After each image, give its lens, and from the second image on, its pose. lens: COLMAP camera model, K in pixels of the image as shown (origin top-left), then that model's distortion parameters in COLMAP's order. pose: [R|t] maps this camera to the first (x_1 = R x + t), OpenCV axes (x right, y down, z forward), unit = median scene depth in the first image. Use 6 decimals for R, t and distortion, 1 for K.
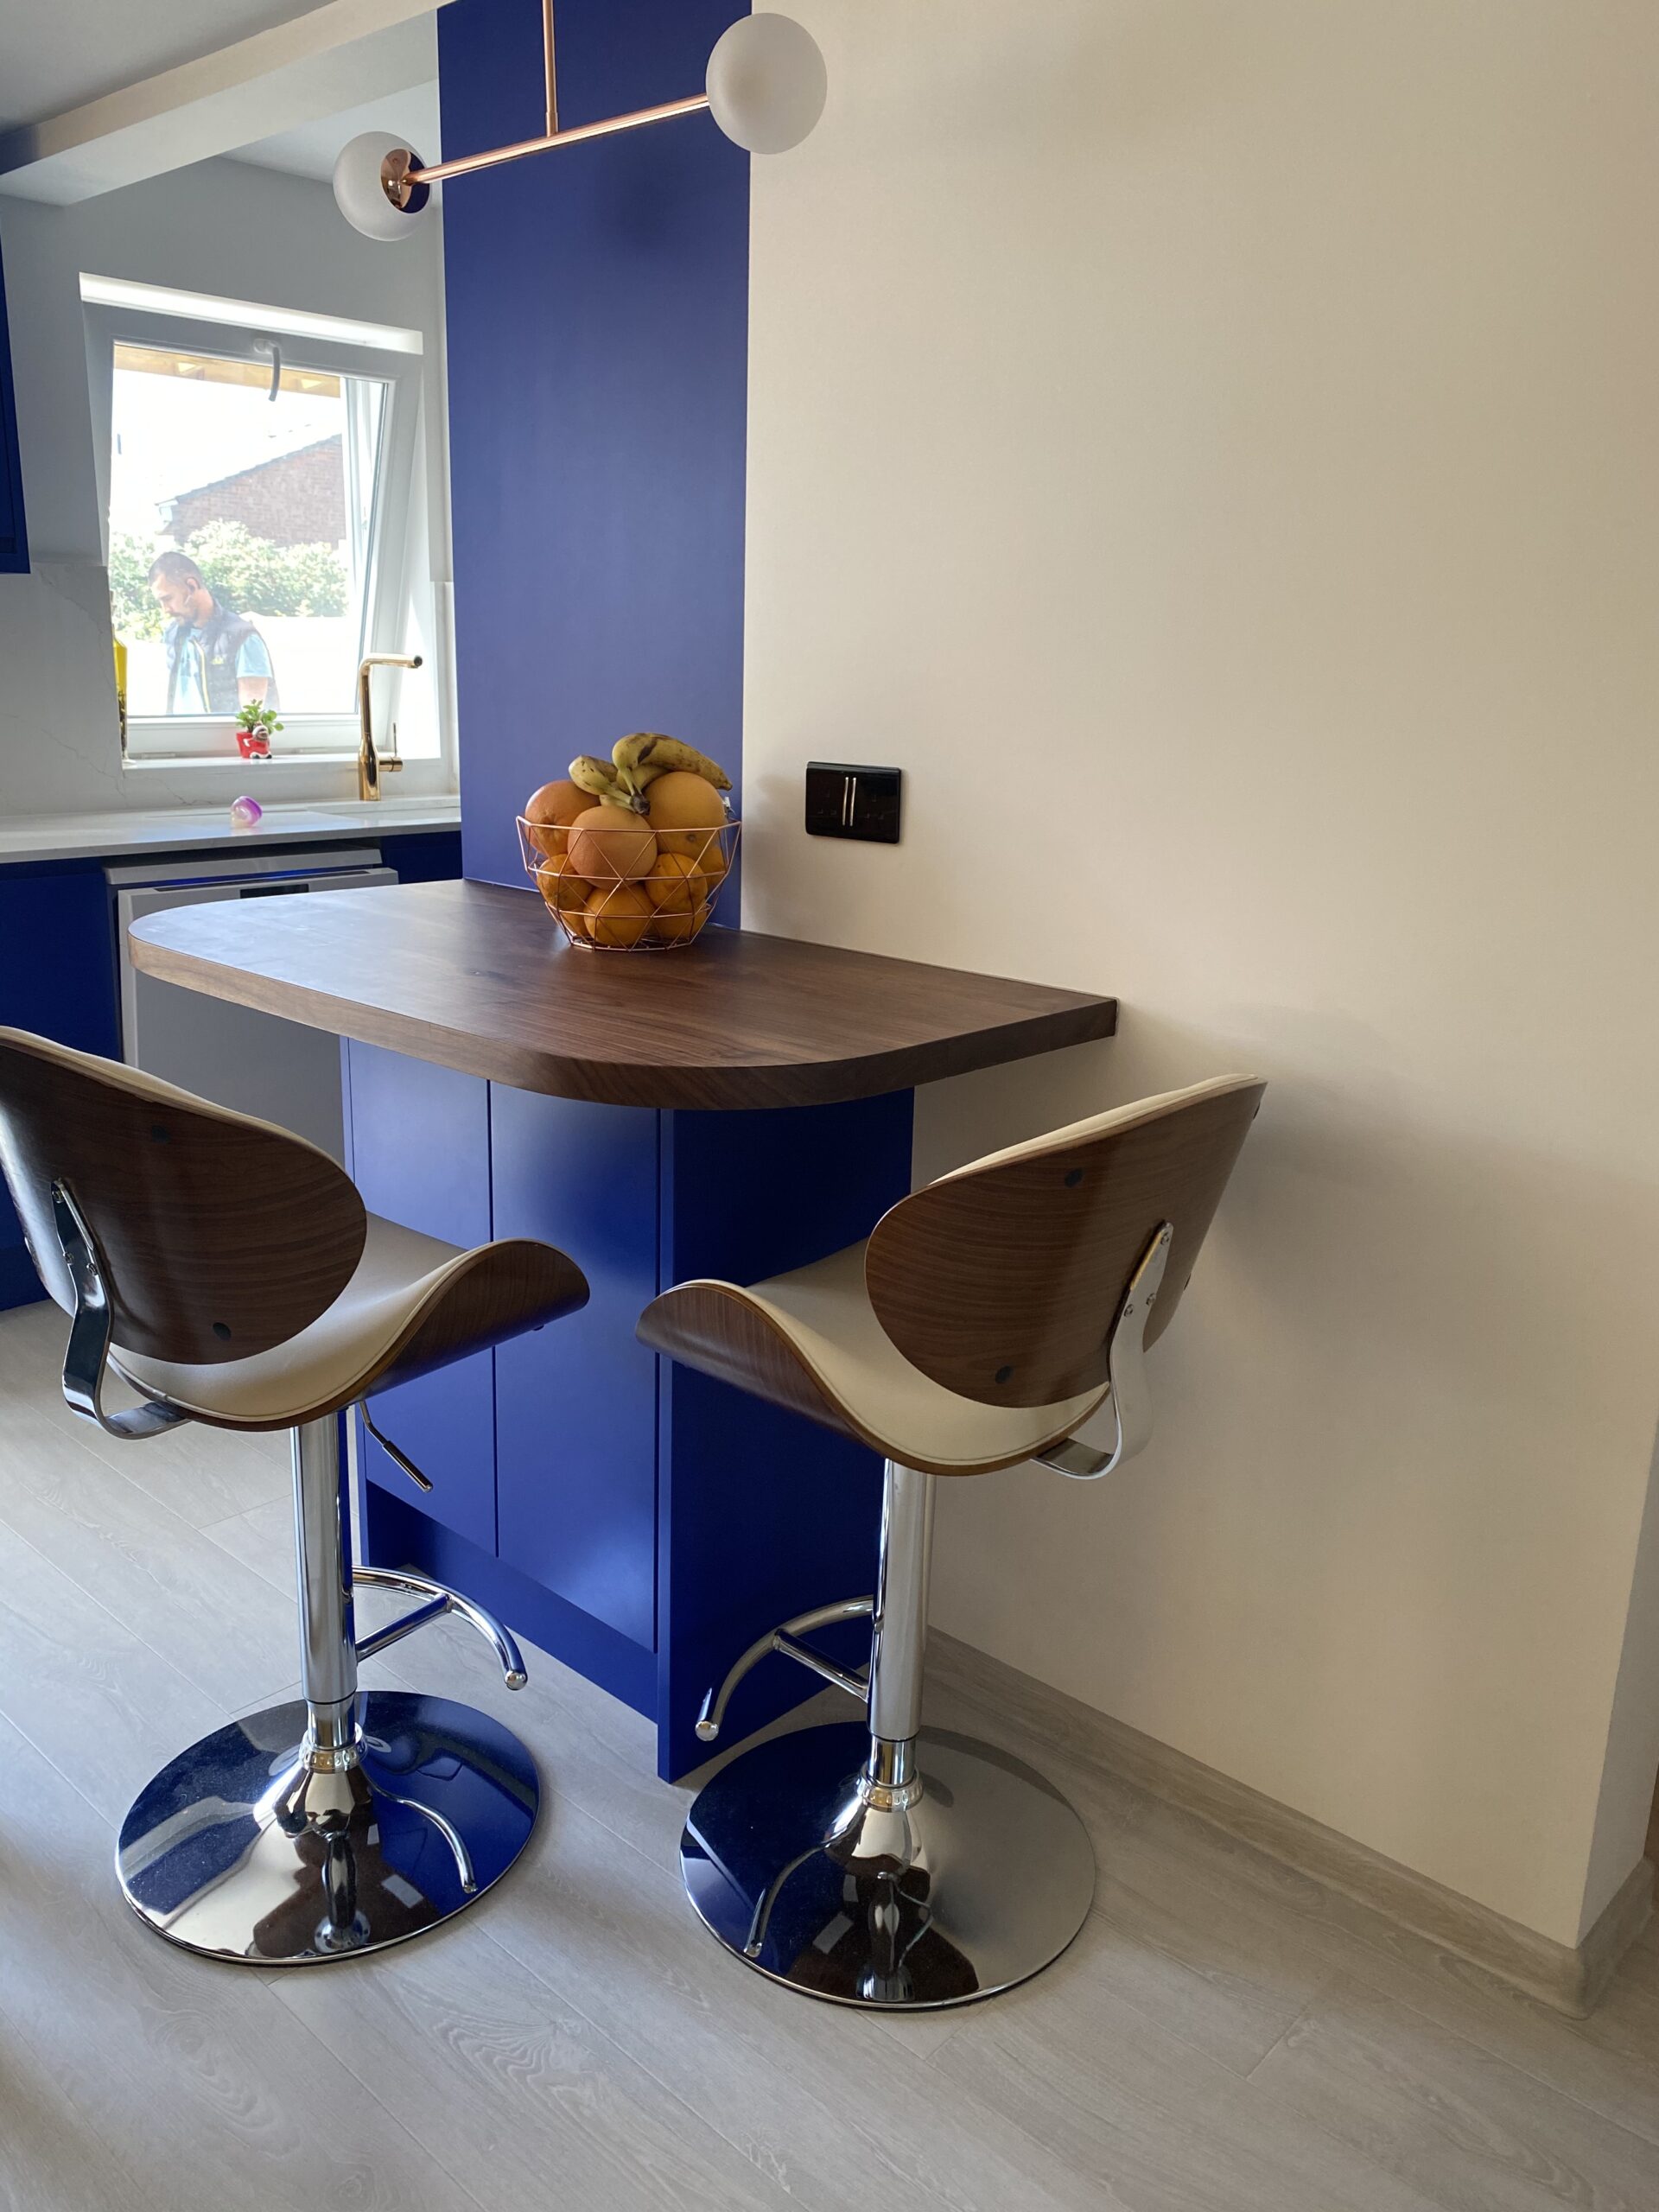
lens RADIAL K [[1699.8, 0, 813.1], [0, 1699.8, 1081.0], [0, 0, 1]] dist [0.046591, -0.050031]
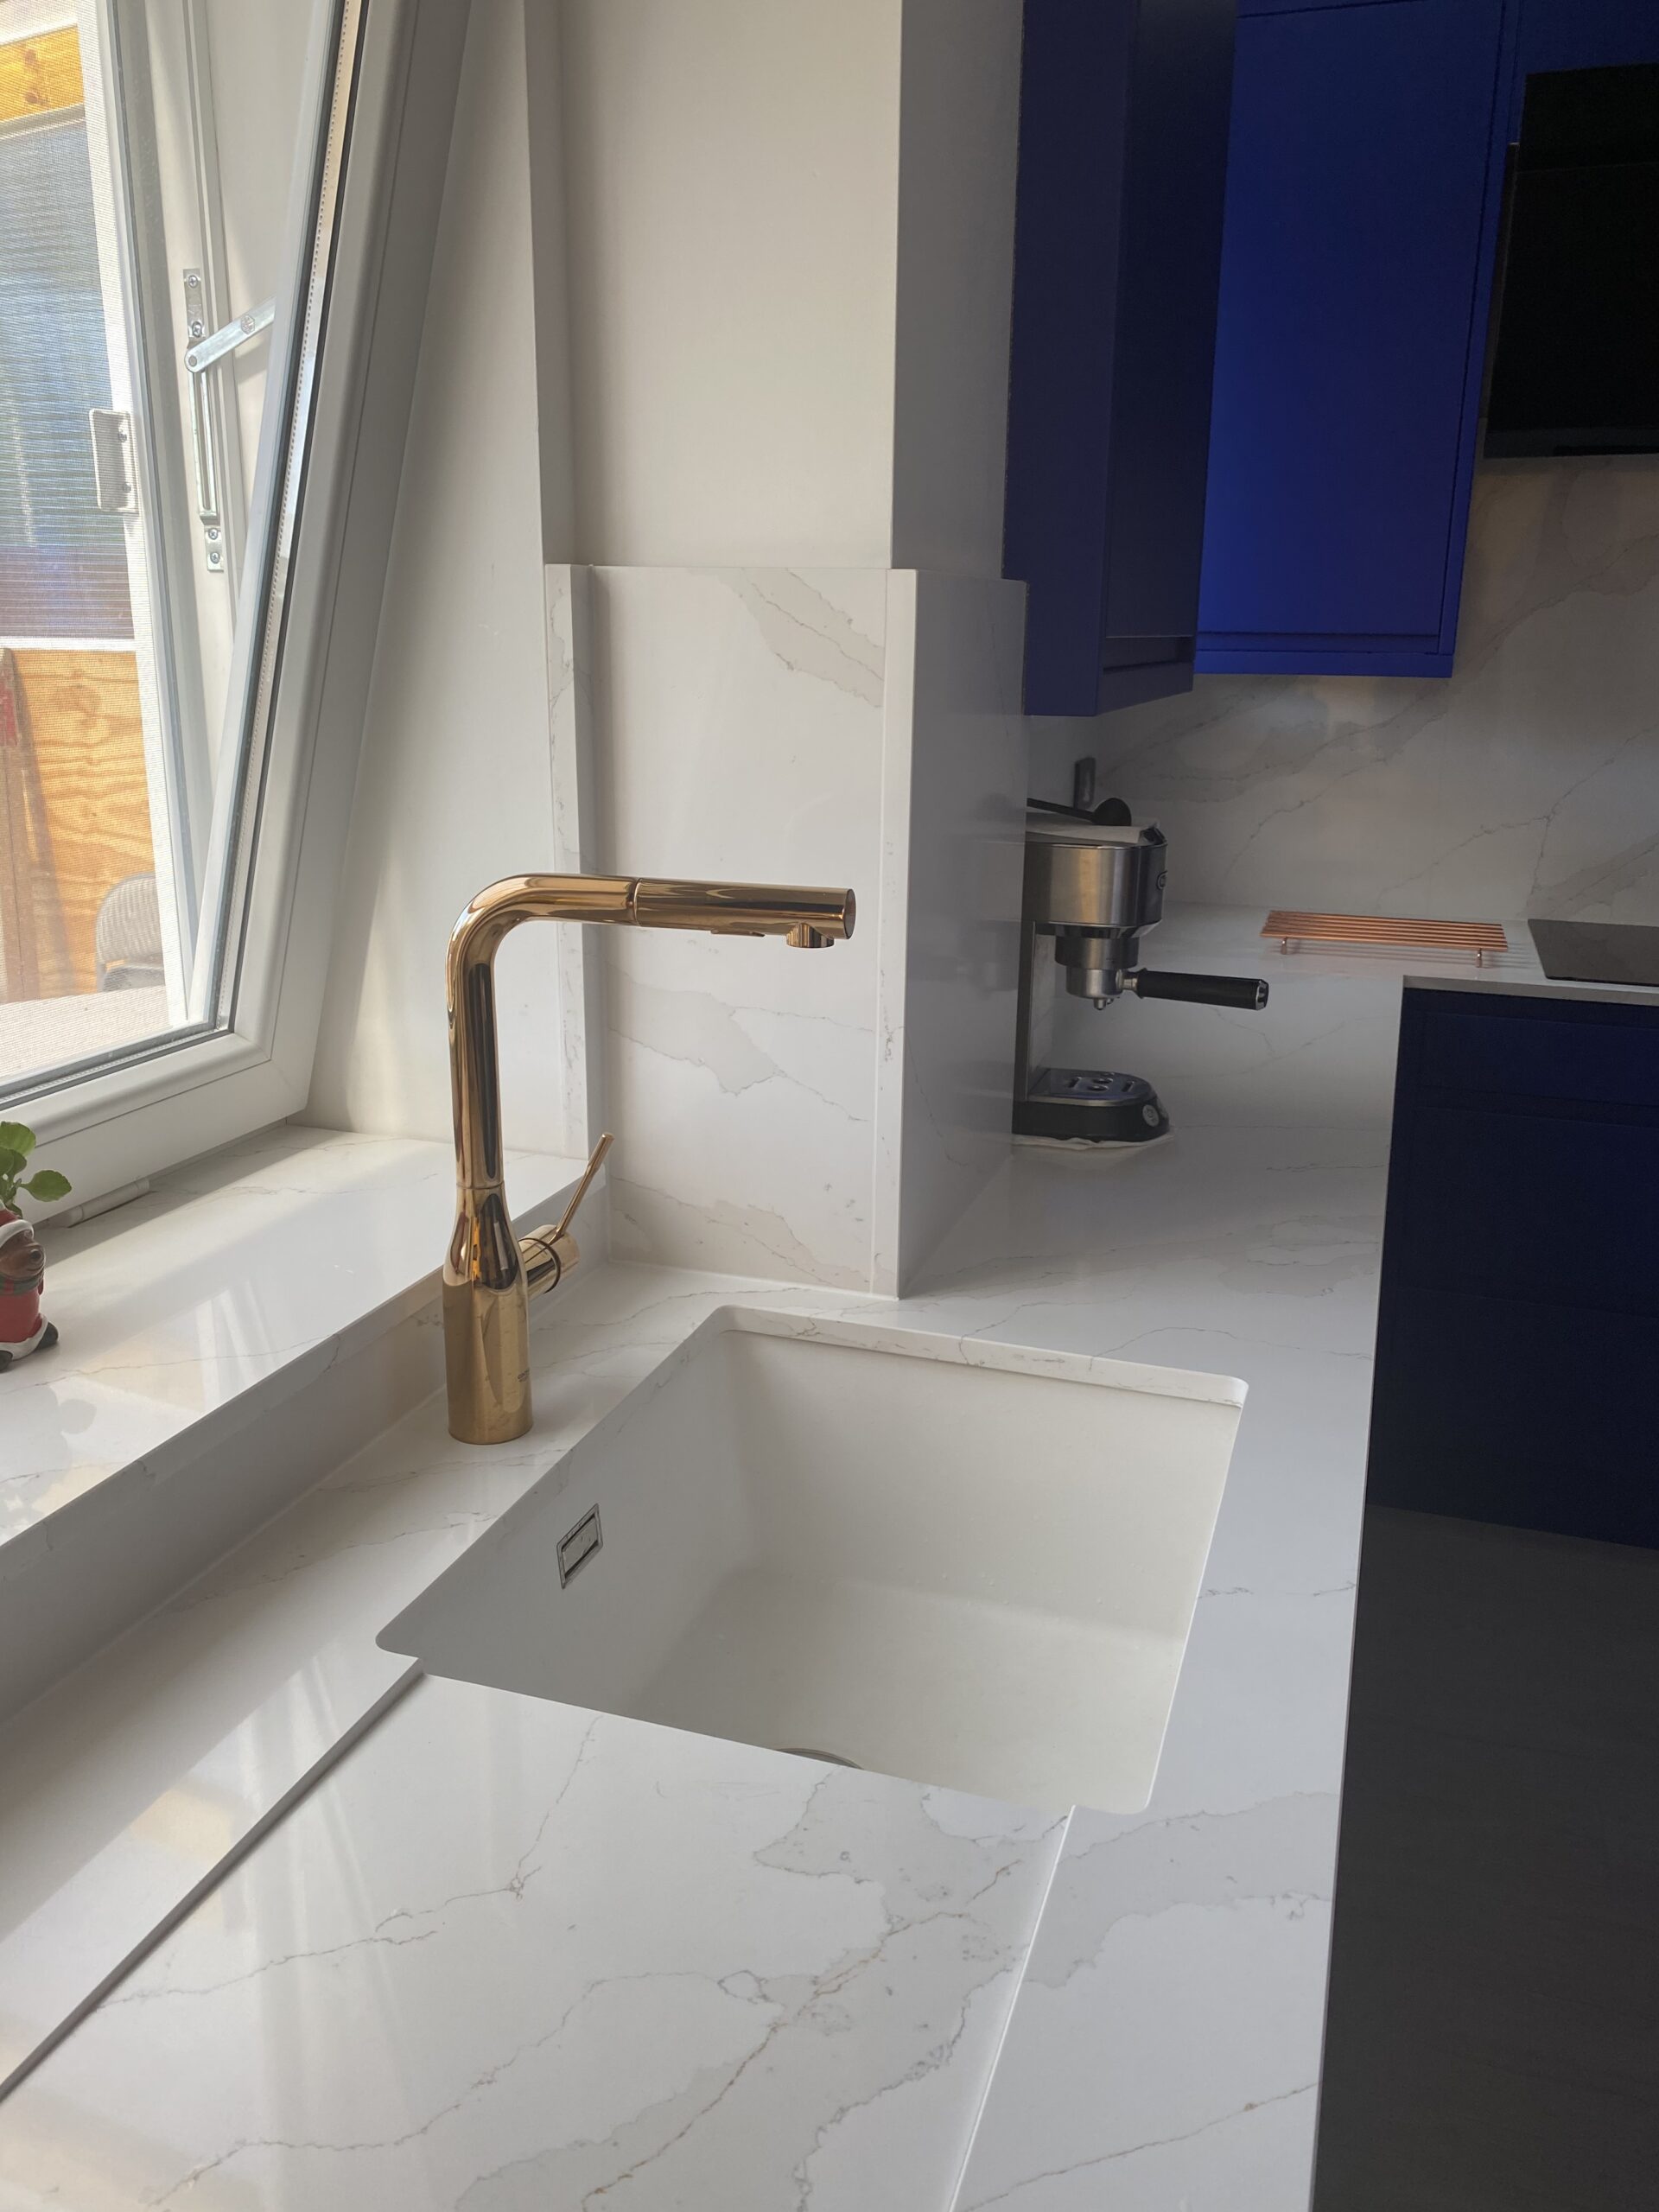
lens RADIAL K [[1699.8, 0, 825.7], [0, 1699.8, 1086.3], [0, 0, 1]] dist [0.046591, -0.050031]
pose [[0.909438, -0.122389, 0.397422, -0.626833], [0.114569, 0.992464, 0.043462, -0.443622], [-0.399746, 0.006006, 0.916606, 1.504536]]
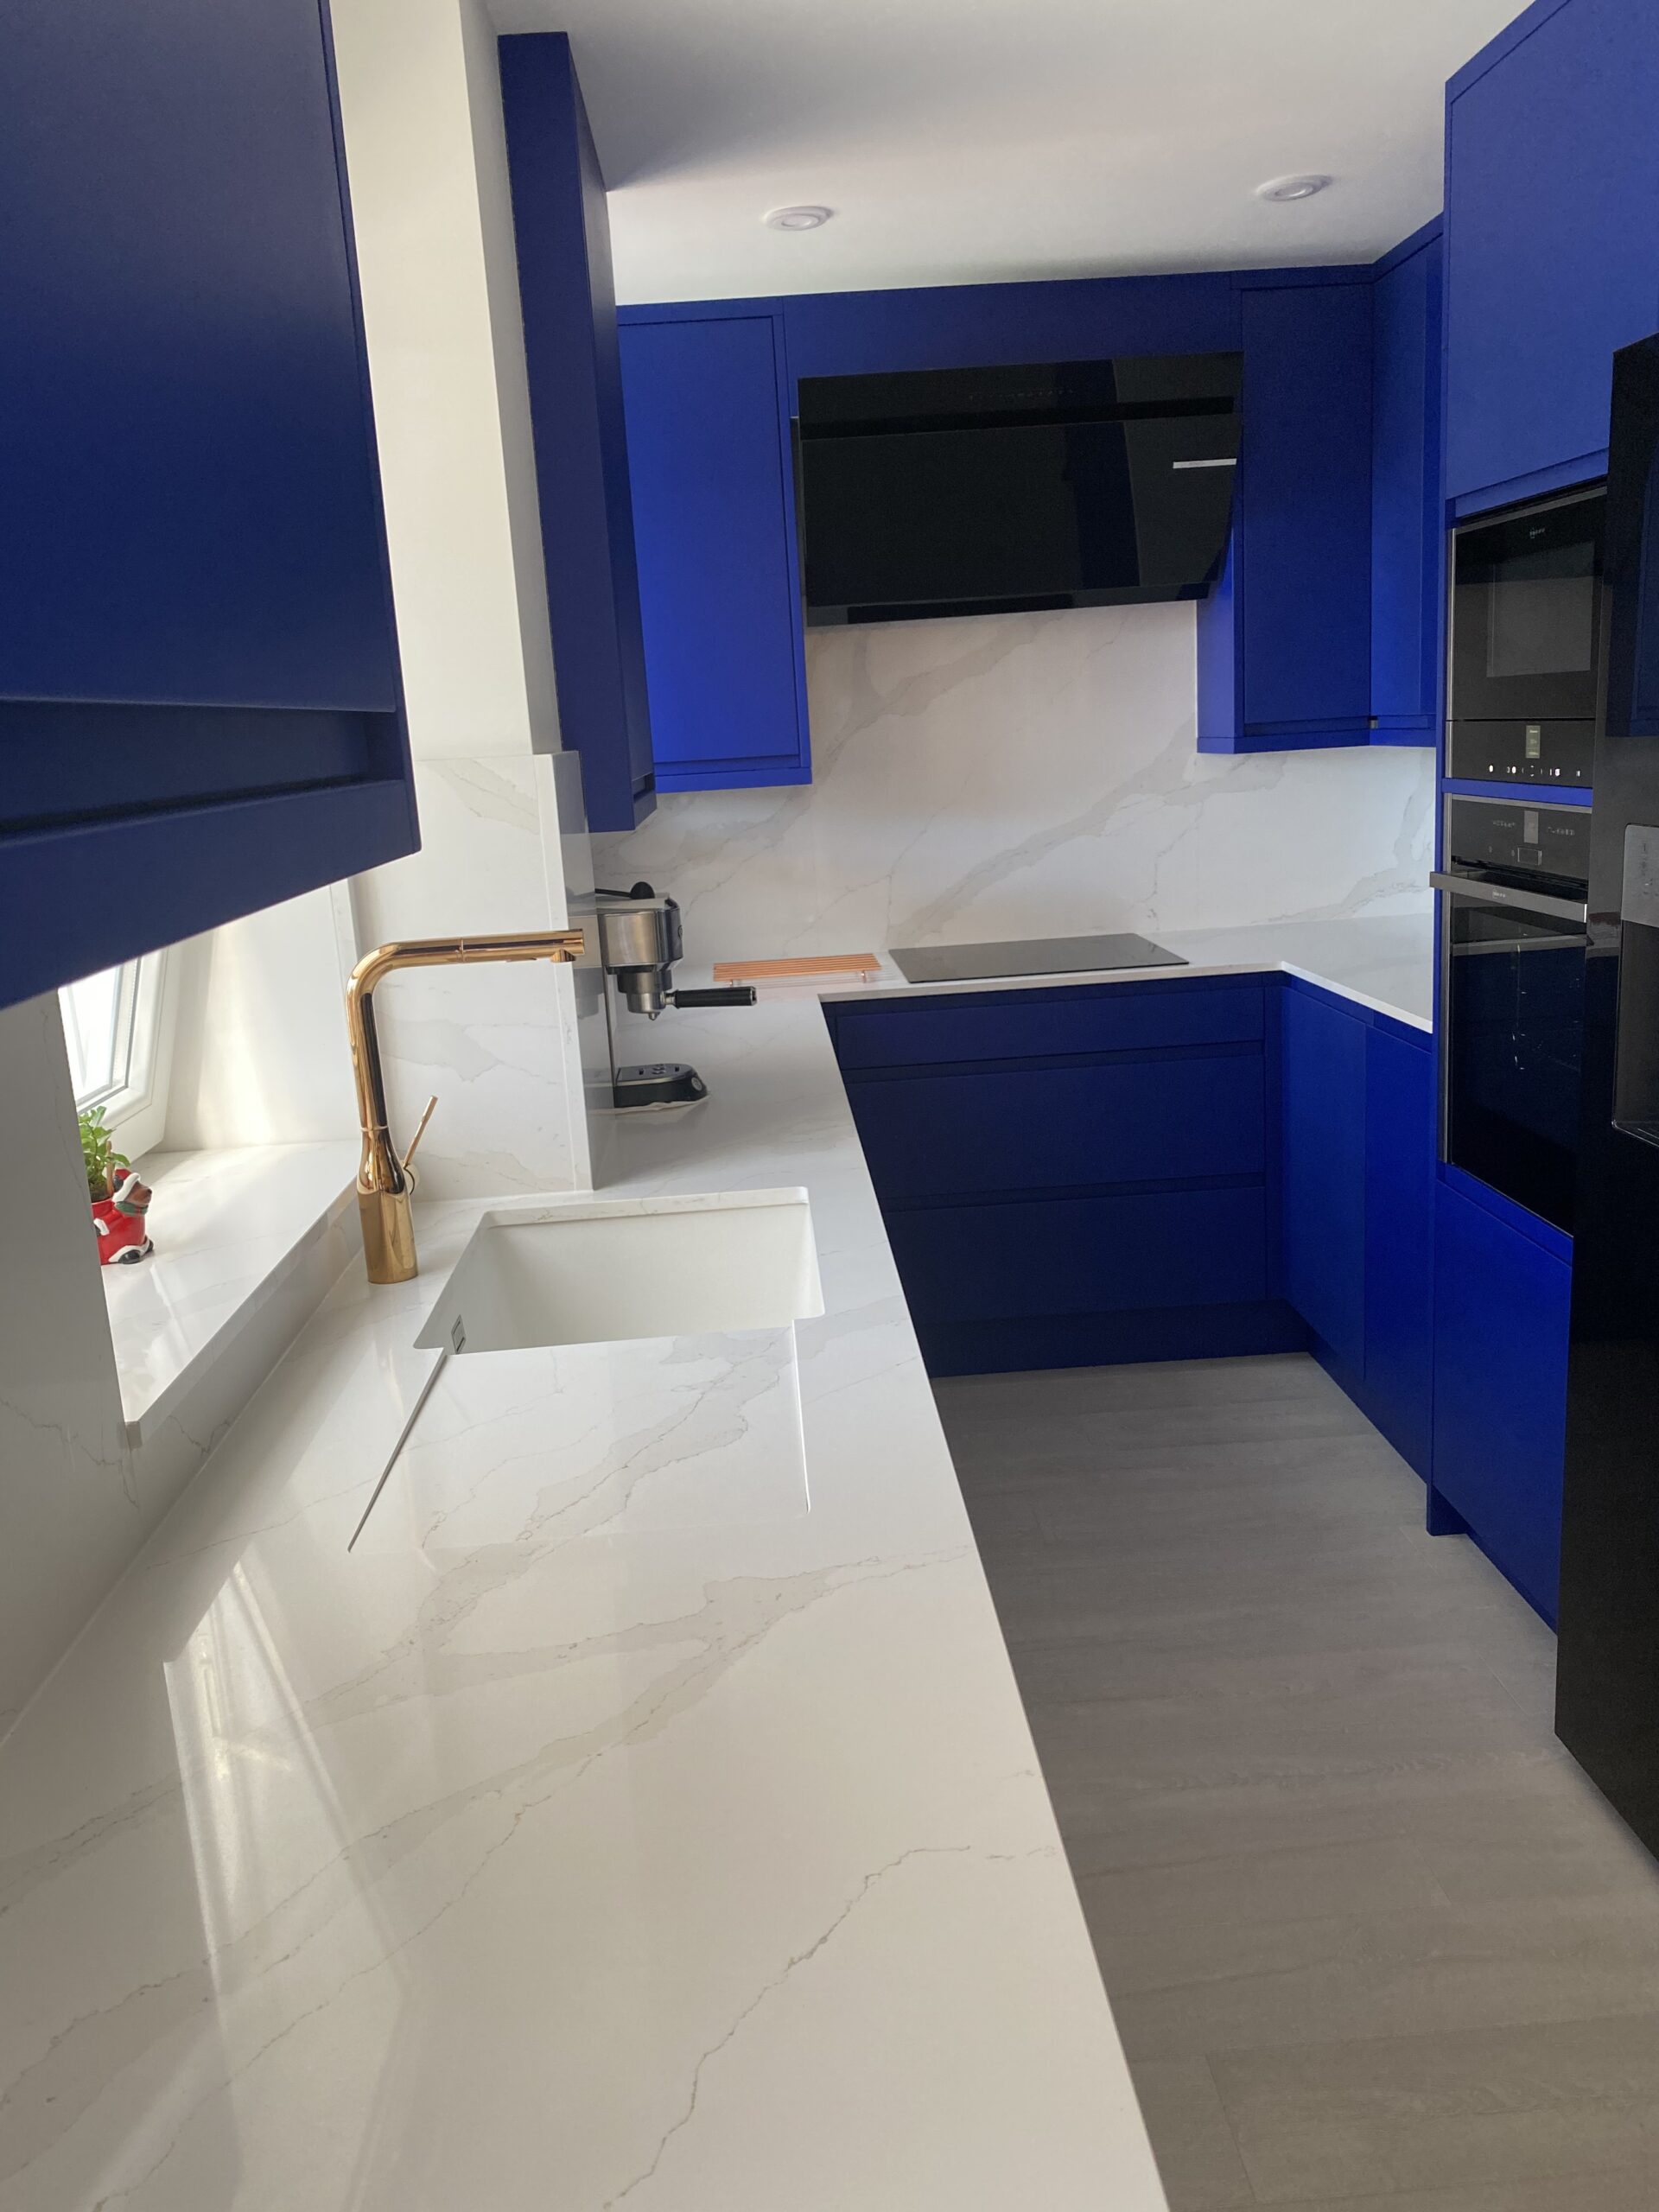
lens RADIAL K [[1699.8, 0, 827.7], [0, 1699.8, 1094.8], [0, 0, 1]] dist [0.046591, -0.050031]
pose [[0.688984, -0.217195, 0.691468, -0.948346], [0.253711, 0.965955, 0.050614, -0.408155], [-0.678920, 0.140561, 0.720632, 1.238485]]
